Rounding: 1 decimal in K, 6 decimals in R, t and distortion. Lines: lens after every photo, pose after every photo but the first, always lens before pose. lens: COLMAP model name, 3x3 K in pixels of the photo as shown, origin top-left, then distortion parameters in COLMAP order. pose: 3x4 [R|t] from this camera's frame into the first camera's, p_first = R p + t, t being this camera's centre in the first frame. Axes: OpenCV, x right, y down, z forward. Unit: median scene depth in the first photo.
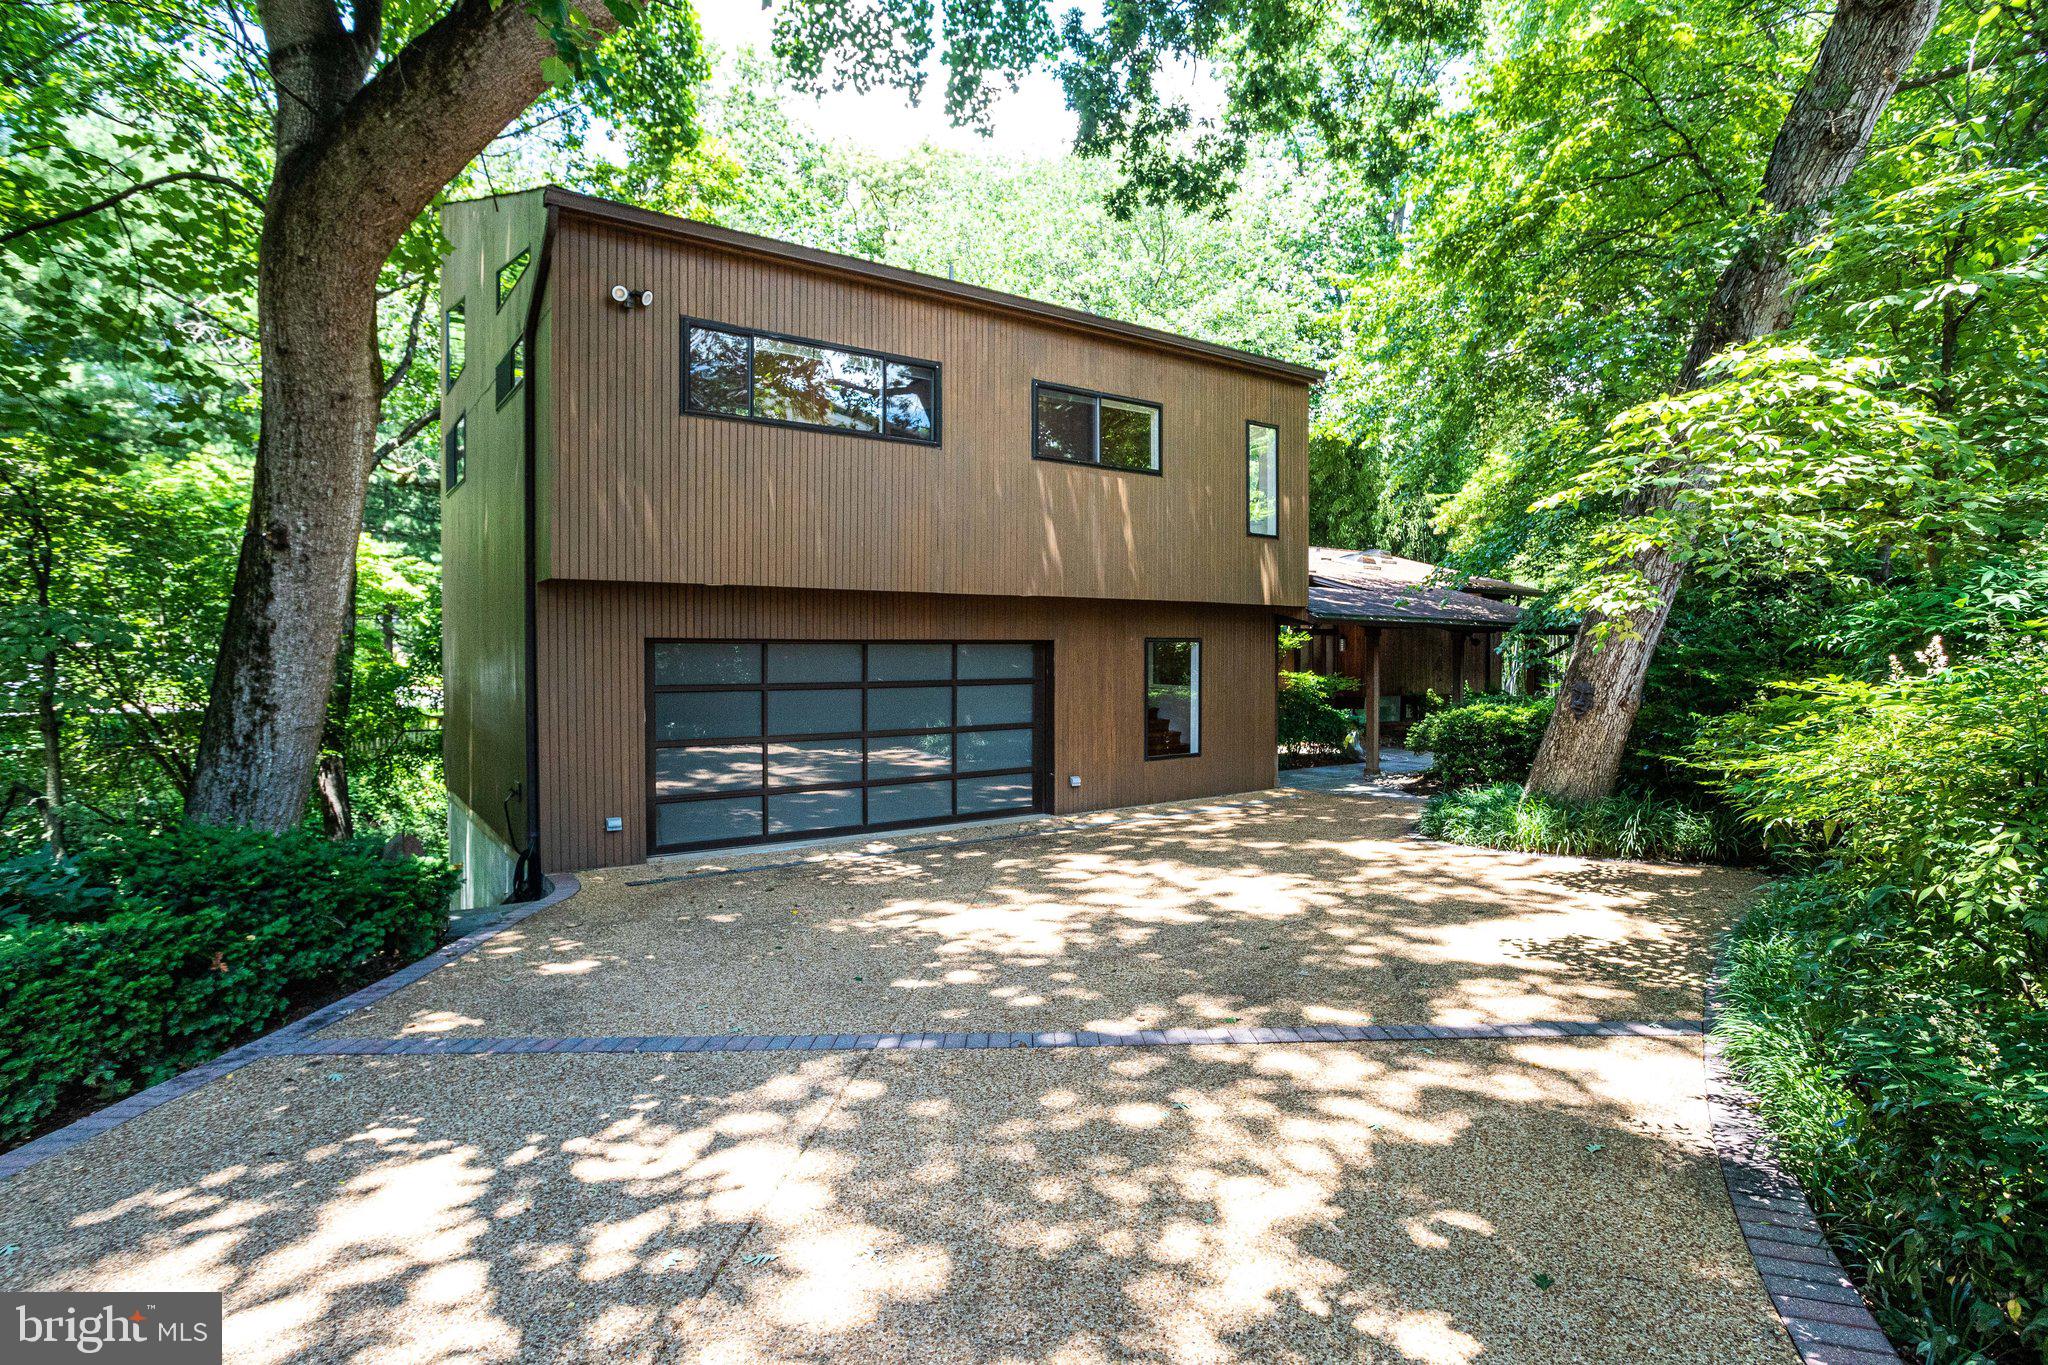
lens RADIAL K [[984.9, 0, 1023.6], [0, 984.9, 685.8], [0, 0, 1]] dist [-0.055007, 0.032400]
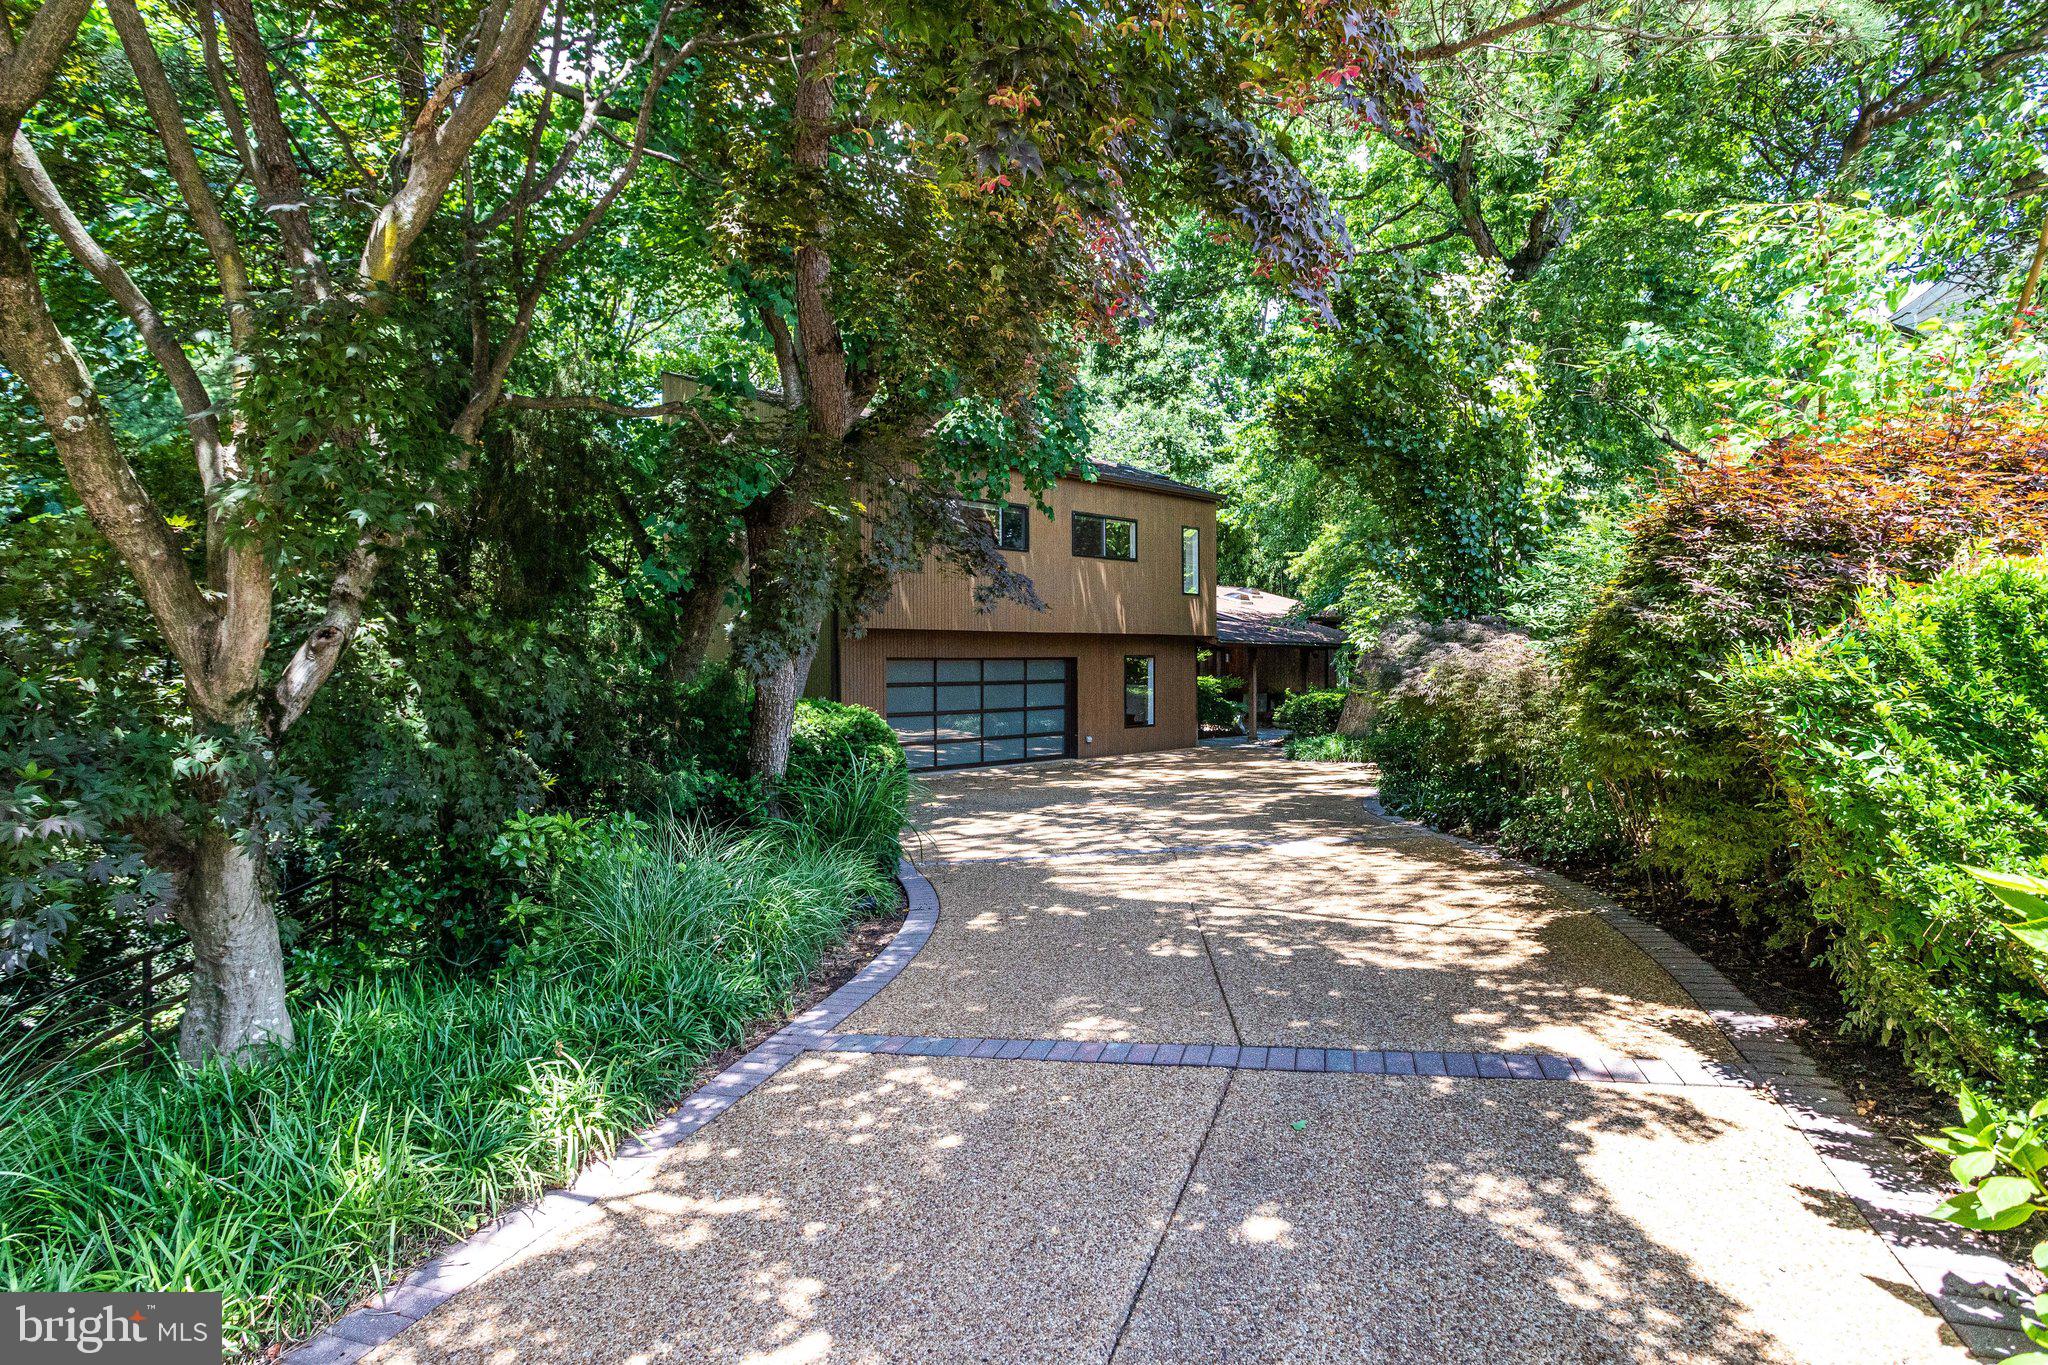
lens RADIAL K [[984.9, 0, 1023.6], [0, 984.9, 685.8], [0, 0, 1]] dist [-0.055007, 0.032400]
pose [[0.989793, -0.001128, 0.142511, -0.259035], [0.001280, 0.999999, -0.000971, 0.002201], [-0.142509, 0.001144, 0.989793, -0.562397]]
